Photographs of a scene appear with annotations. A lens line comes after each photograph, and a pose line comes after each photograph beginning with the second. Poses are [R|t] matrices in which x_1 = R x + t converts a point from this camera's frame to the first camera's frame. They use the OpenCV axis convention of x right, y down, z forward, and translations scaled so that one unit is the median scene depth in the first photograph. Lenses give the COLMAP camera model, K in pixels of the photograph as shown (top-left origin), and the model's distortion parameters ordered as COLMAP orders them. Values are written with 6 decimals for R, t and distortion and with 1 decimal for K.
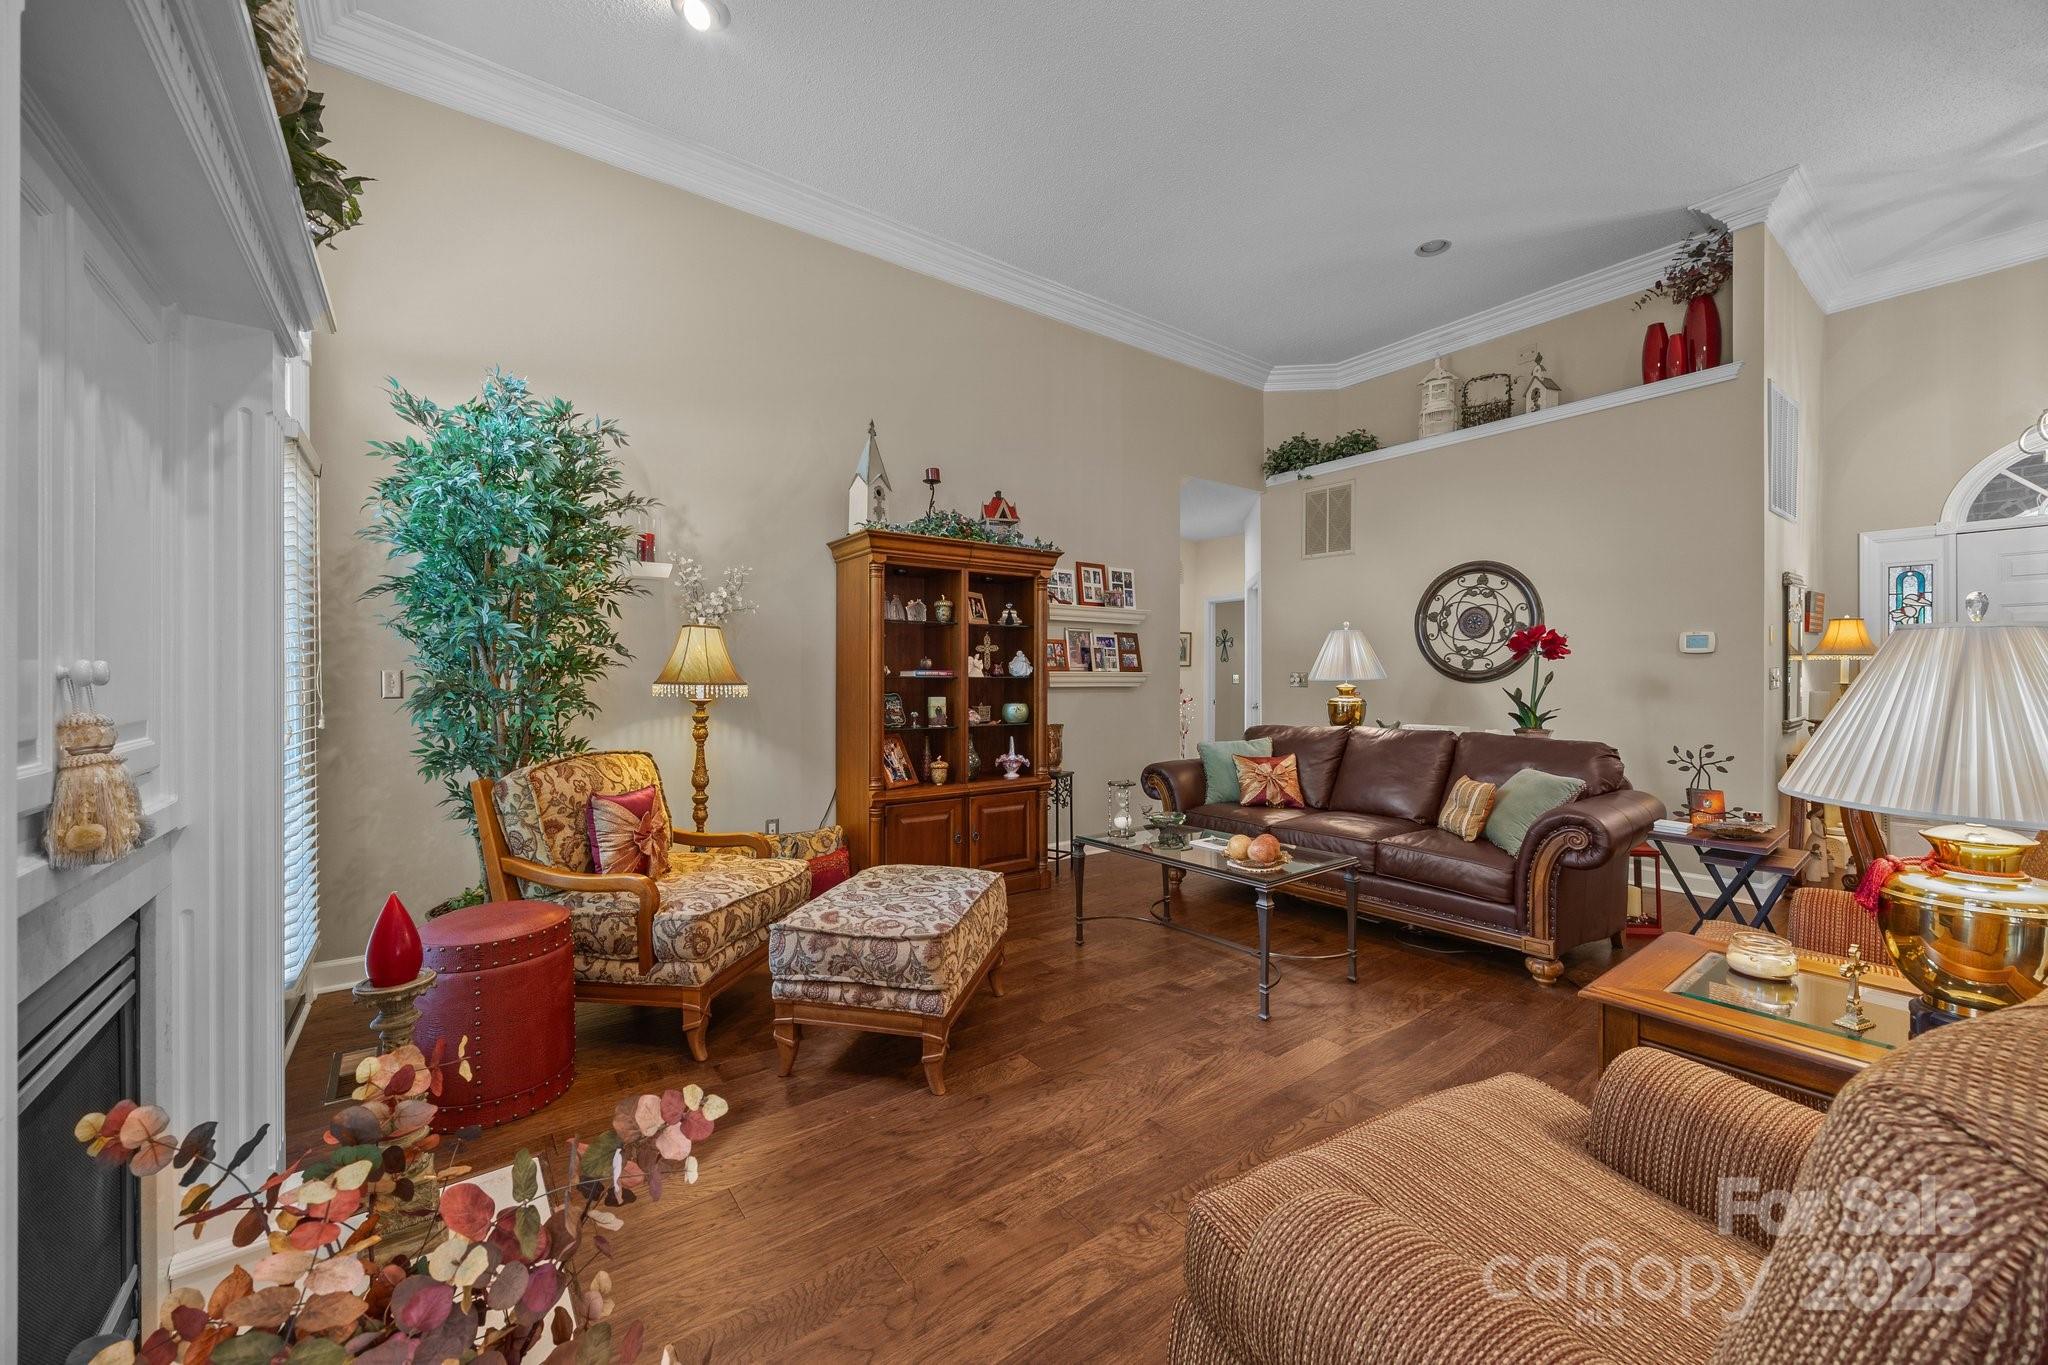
lens RADIAL K [[781.1, 0, 1024.6], [0, 781.1, 676.5], [0, 0, 1]] dist [0.000356, 0.000065]
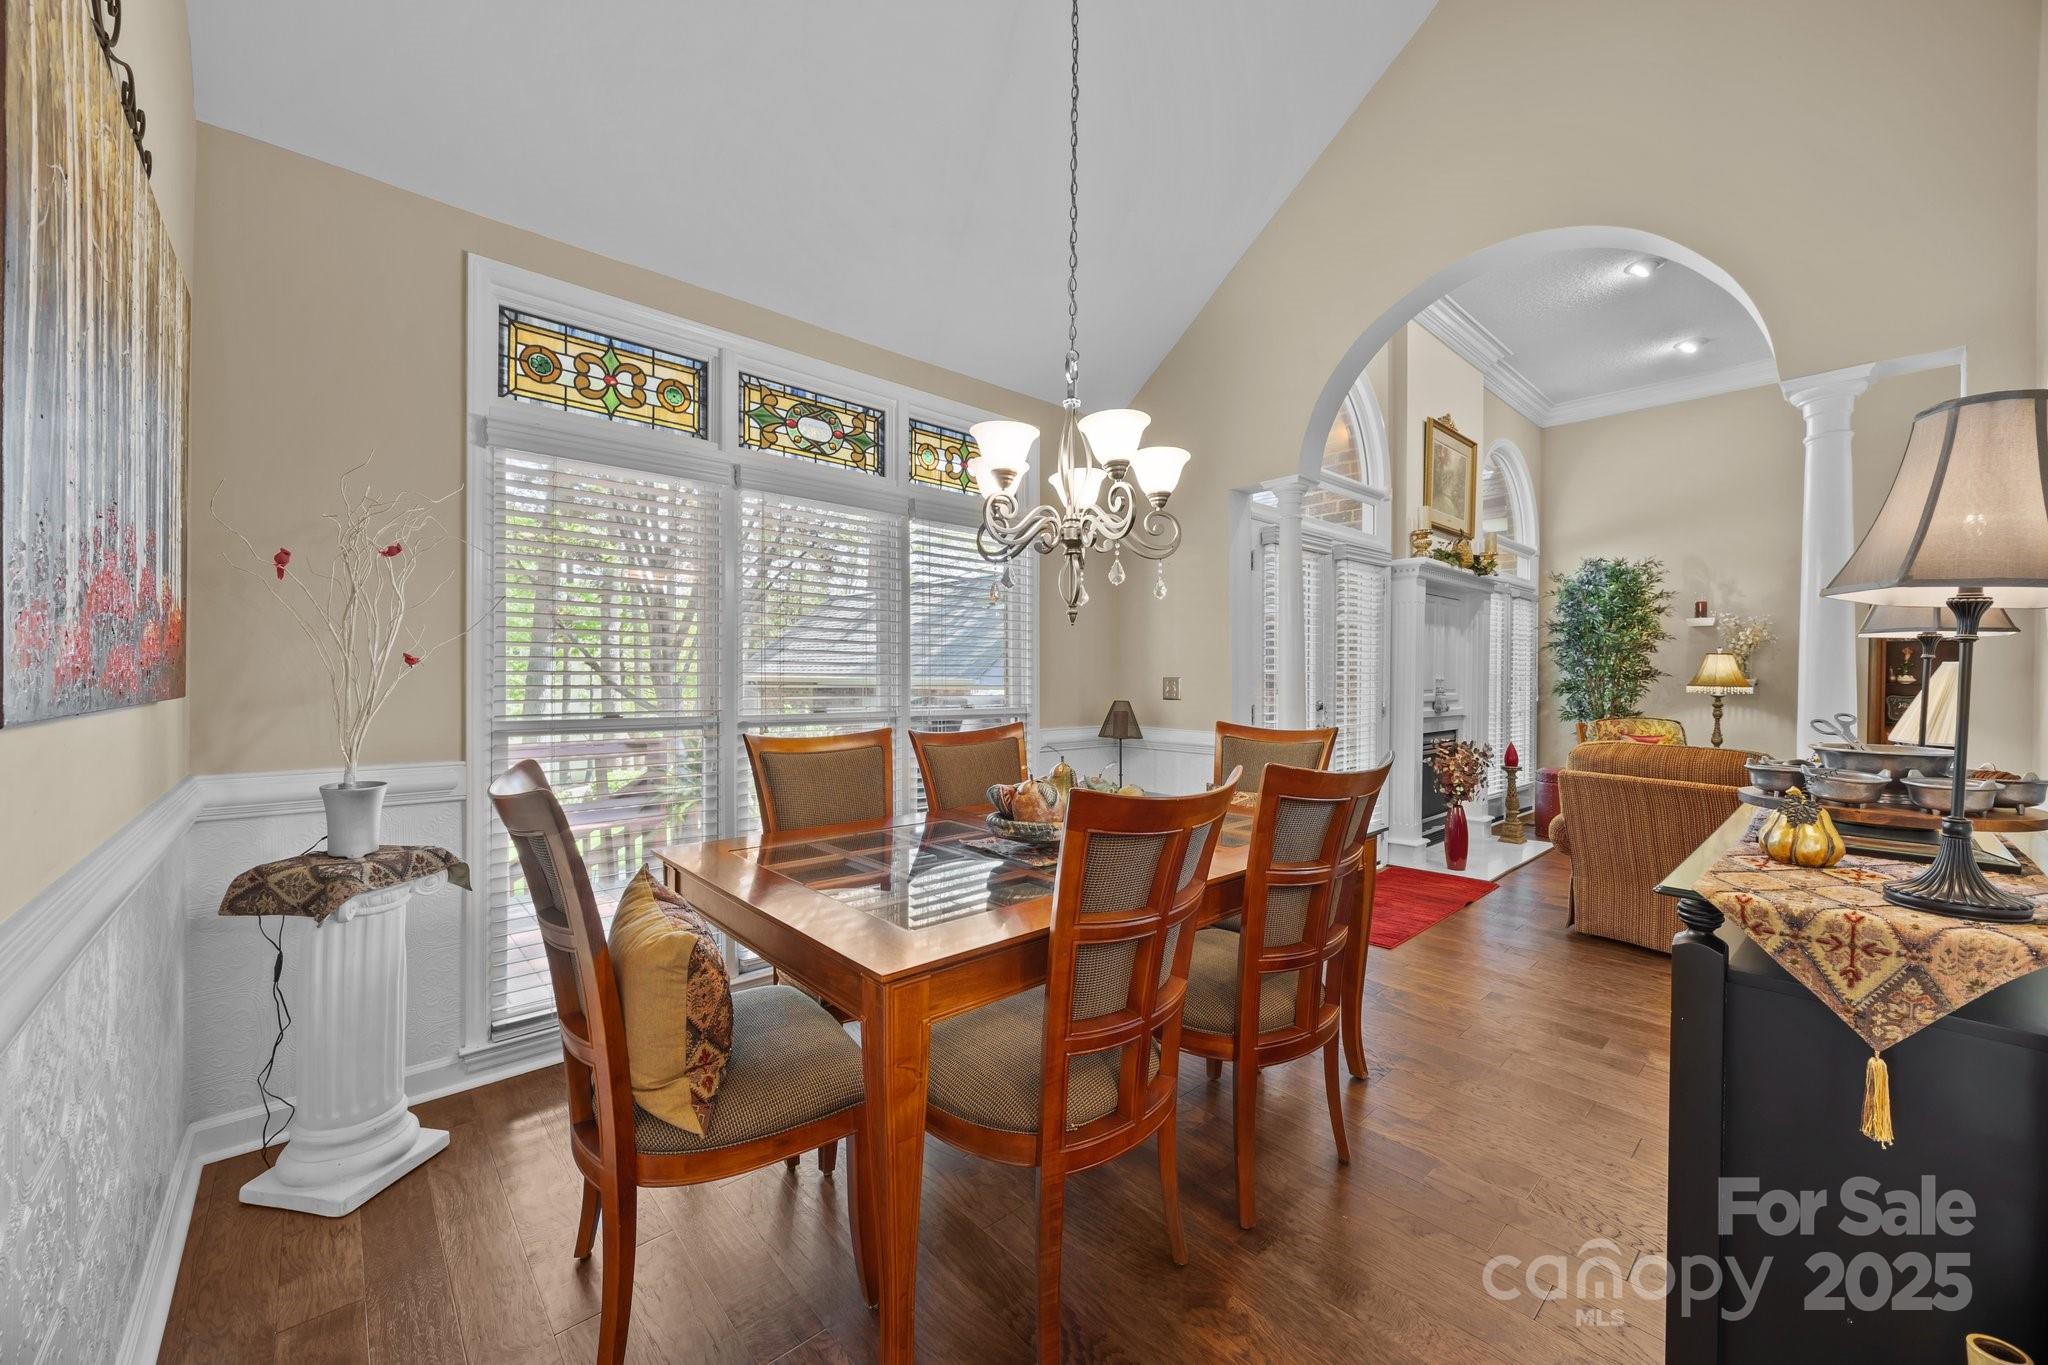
lens RADIAL K [[781.1, 0, 1024.6], [0, 781.1, 676.5], [0, 0, 1]] dist [0.000356, 0.000065]
pose [[0.088439, -0.001189, -0.996081, 0.960584], [-0.003050, 0.999994, -0.001464, -0.003633], [0.996077, 0.003167, 0.088434, -0.579242]]
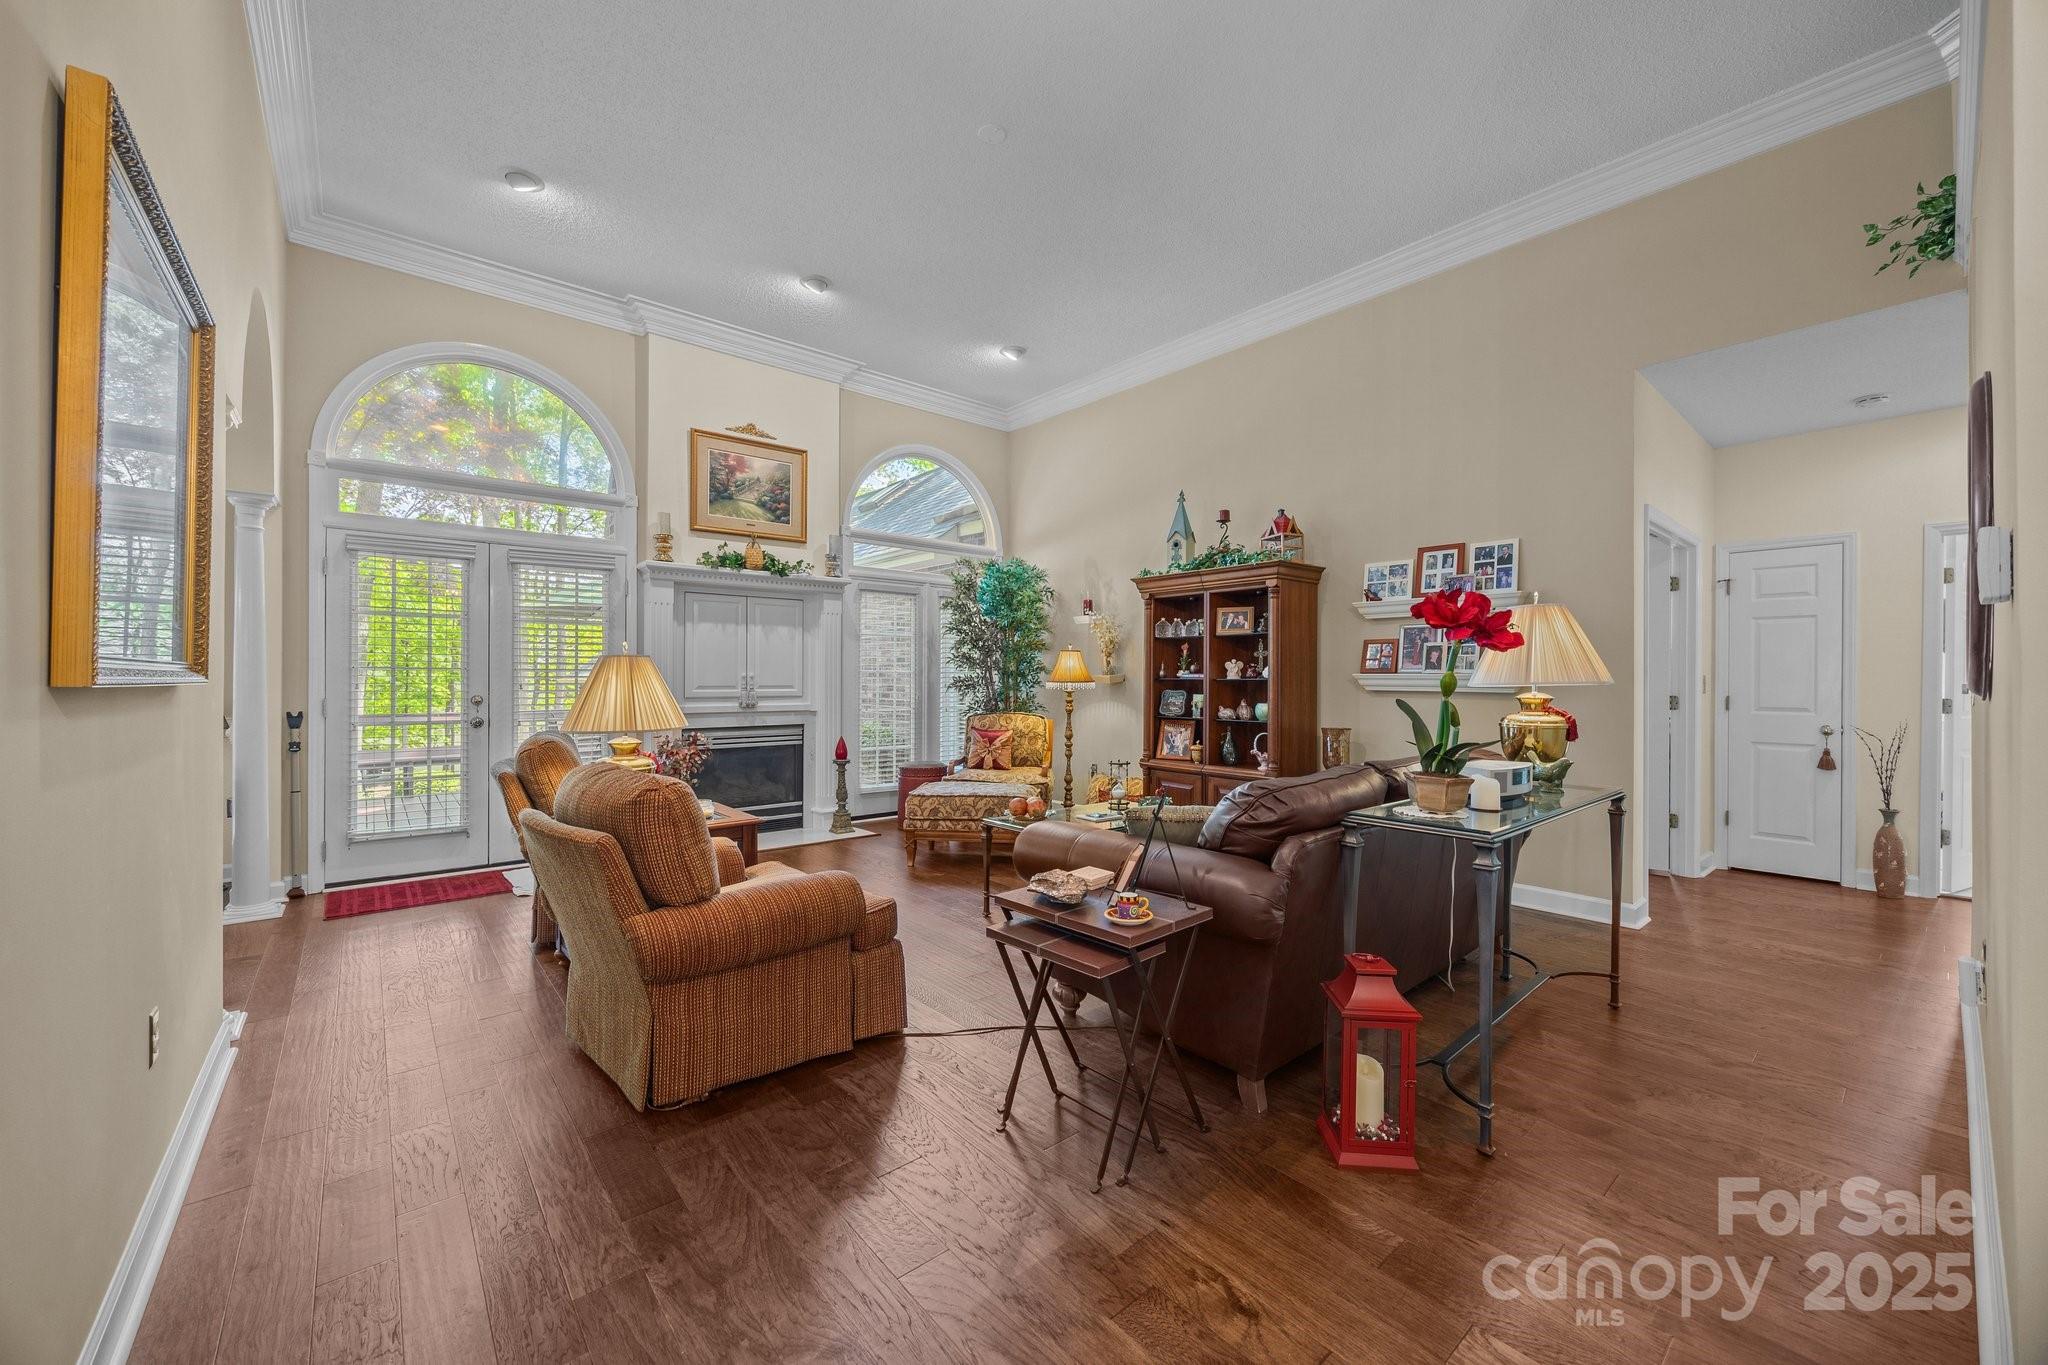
lens RADIAL K [[781.1, 0, 1024.6], [0, 781.1, 676.5], [0, 0, 1]] dist [0.000356, 0.000065]
pose [[0.057958, -0.001022, -0.998318, 1.101232], [-0.005652, 0.999983, -0.001351, -0.000122], [0.998303, 0.005721, 0.057952, 0.617741]]
